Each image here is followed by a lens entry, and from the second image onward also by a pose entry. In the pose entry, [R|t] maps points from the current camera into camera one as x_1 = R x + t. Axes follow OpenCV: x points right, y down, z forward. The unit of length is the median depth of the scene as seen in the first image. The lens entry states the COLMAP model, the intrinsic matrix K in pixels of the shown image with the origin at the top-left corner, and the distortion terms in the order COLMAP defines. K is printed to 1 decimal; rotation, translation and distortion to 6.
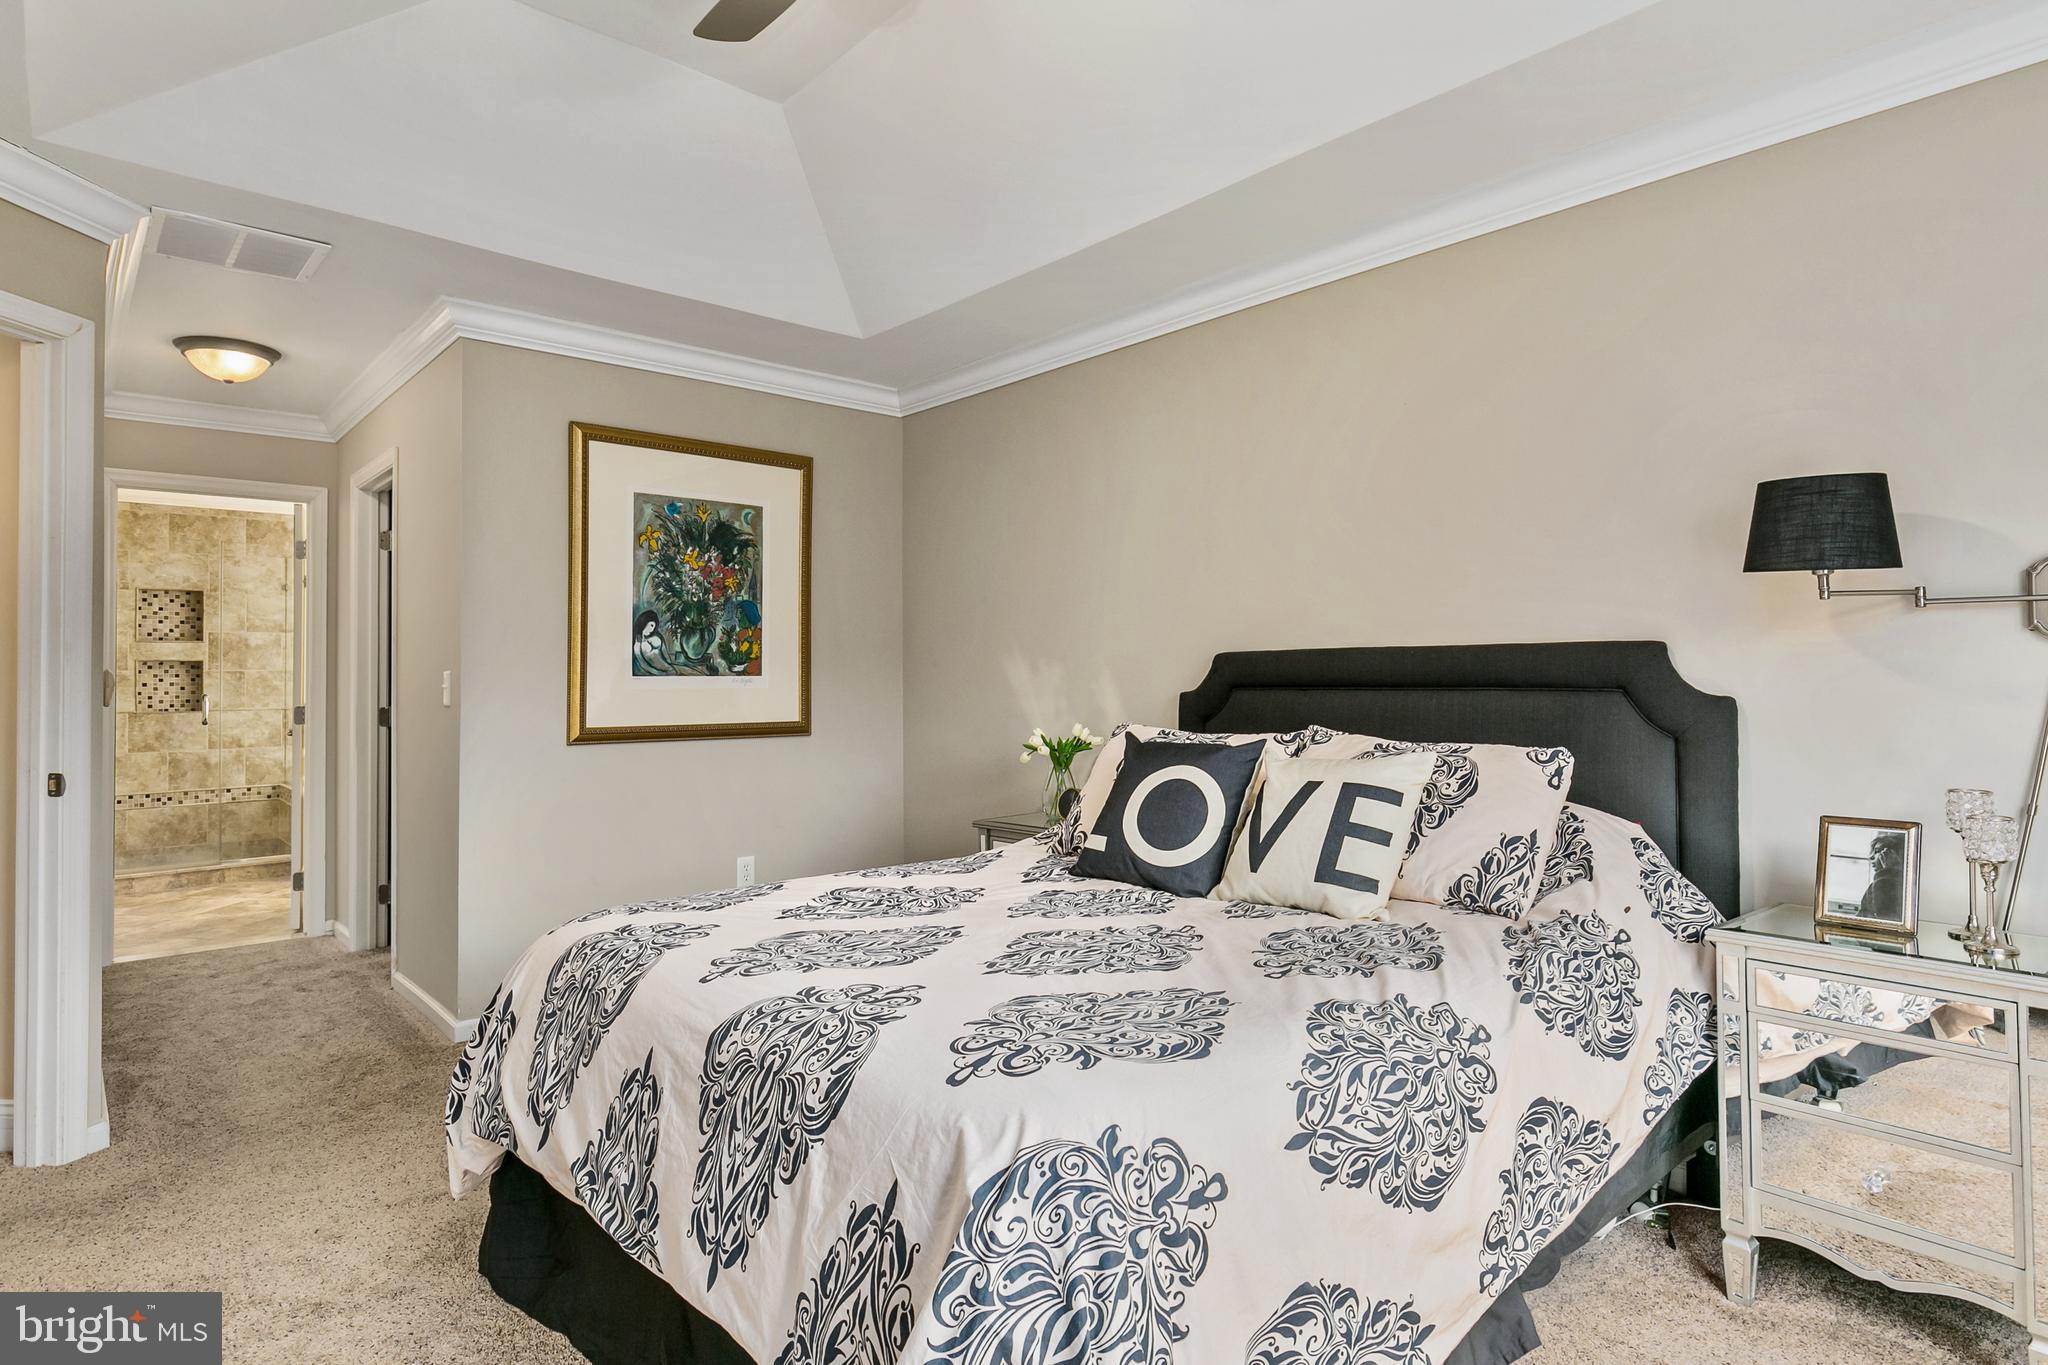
lens RADIAL K [[1141.4, 0, 1034.8], [0, 1141.4, 679.6], [0, 0, 1]] dist [0.004548, -0.000313]
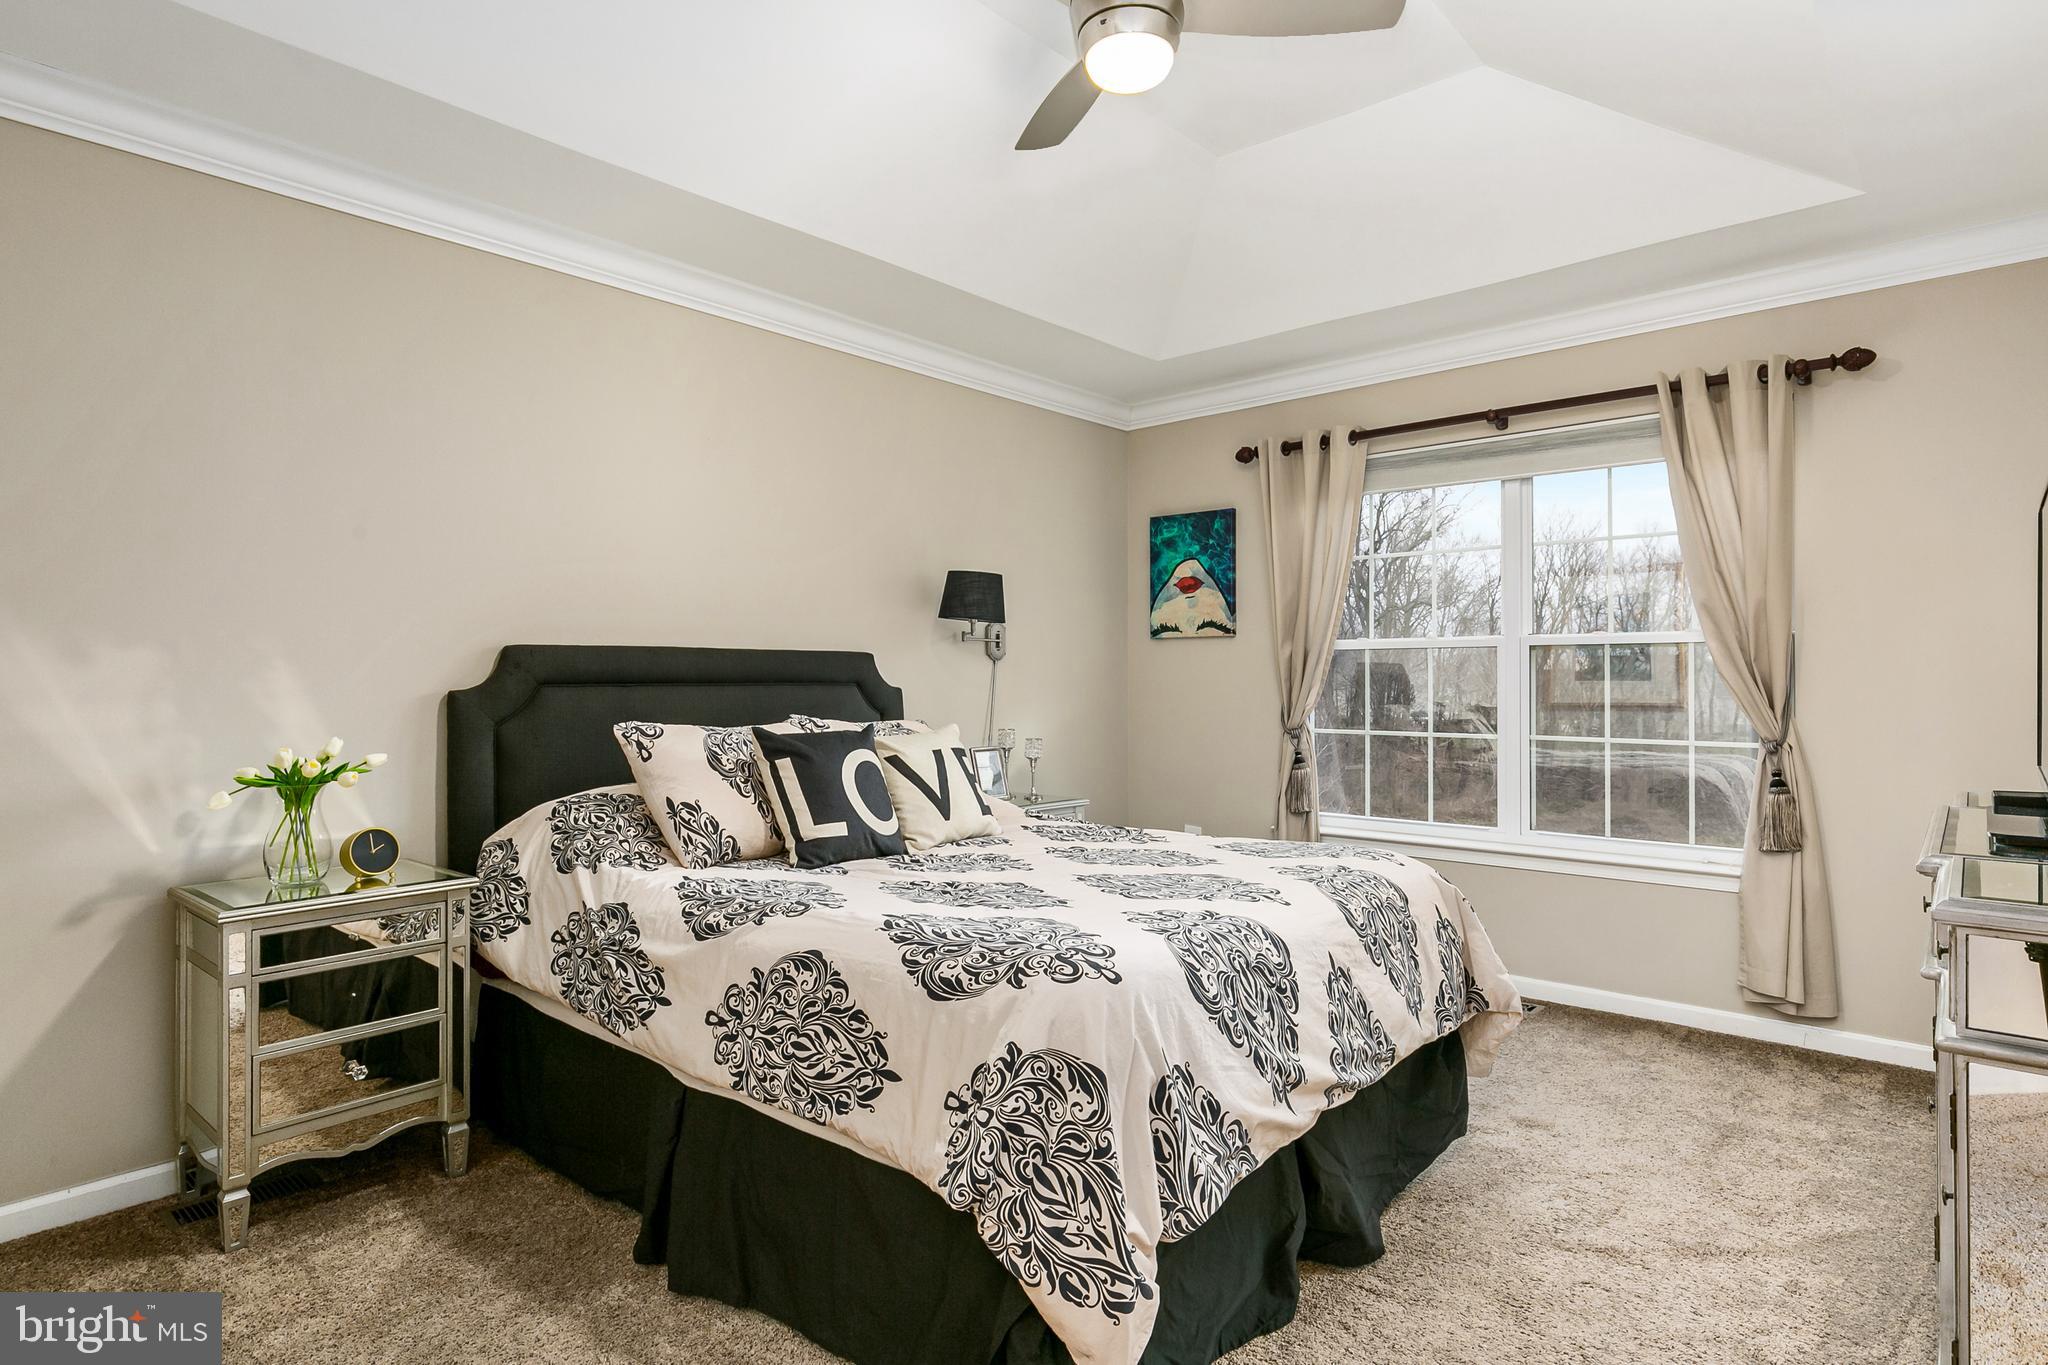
lens RADIAL K [[1039.6, 0, 1024.0], [0, 1039.6, 682.5], [0, 0, 1]] dist [0.000188, -0.000994]
pose [[-0.093161, -0.004740, 0.995640, -0.935879], [-0.003820, 0.999983, 0.004403, 0.000913], [-0.995644, -0.003393, -0.093177, 0.907304]]
